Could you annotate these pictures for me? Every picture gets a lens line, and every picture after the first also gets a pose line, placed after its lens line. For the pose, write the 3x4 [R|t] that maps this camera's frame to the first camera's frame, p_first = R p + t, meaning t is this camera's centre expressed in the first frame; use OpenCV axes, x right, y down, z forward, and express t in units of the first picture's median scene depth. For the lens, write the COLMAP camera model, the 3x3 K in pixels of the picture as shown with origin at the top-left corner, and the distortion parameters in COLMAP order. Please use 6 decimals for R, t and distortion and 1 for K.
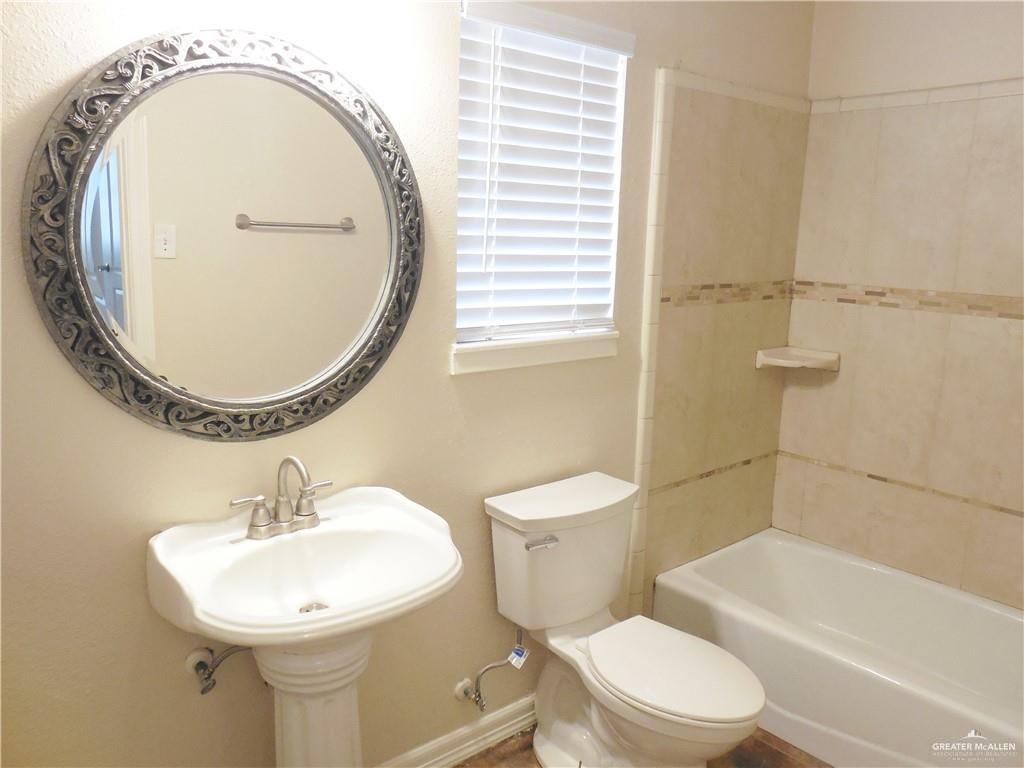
lens RADIAL K [[804.0, 0, 512.3], [0, 804.0, 387.6], [0, 0, 1]] dist [-0.068341, 0.076353]
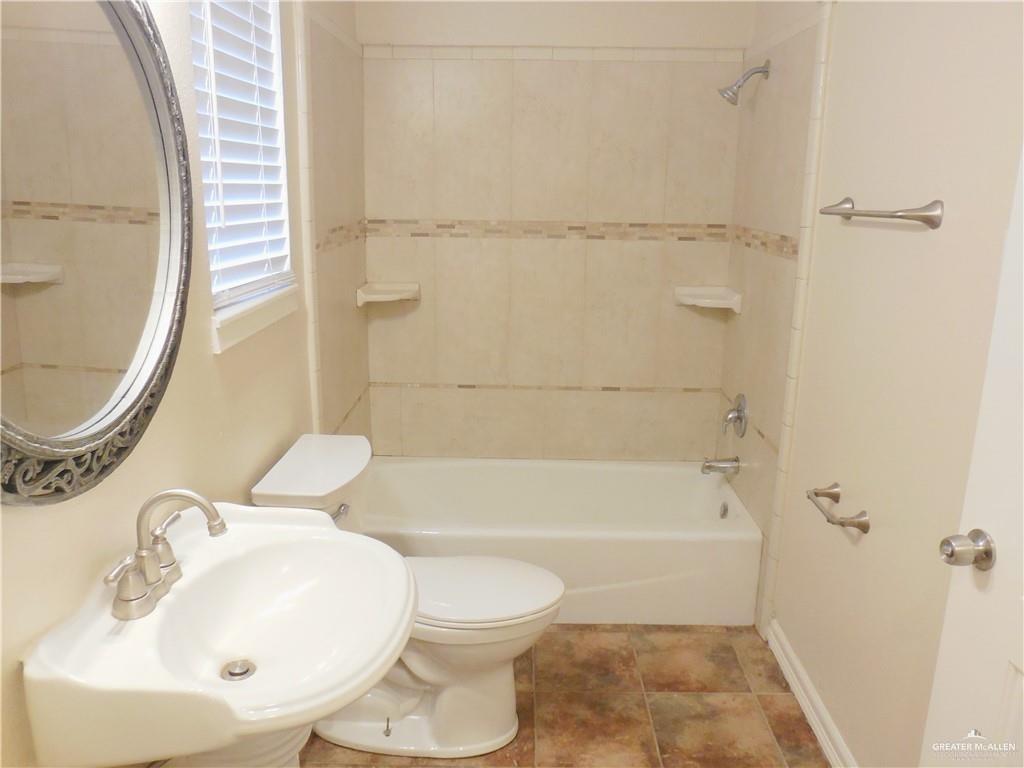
lens RADIAL K [[804.0, 0, 513.3], [0, 804.0, 383.2], [0, 0, 1]] dist [-0.068341, 0.076353]
pose [[0.670315, -0.199955, 0.714630, -0.337841], [0.152421, 0.979579, 0.131119, -0.034897], [-0.726254, 0.021033, 0.687104, 0.154760]]
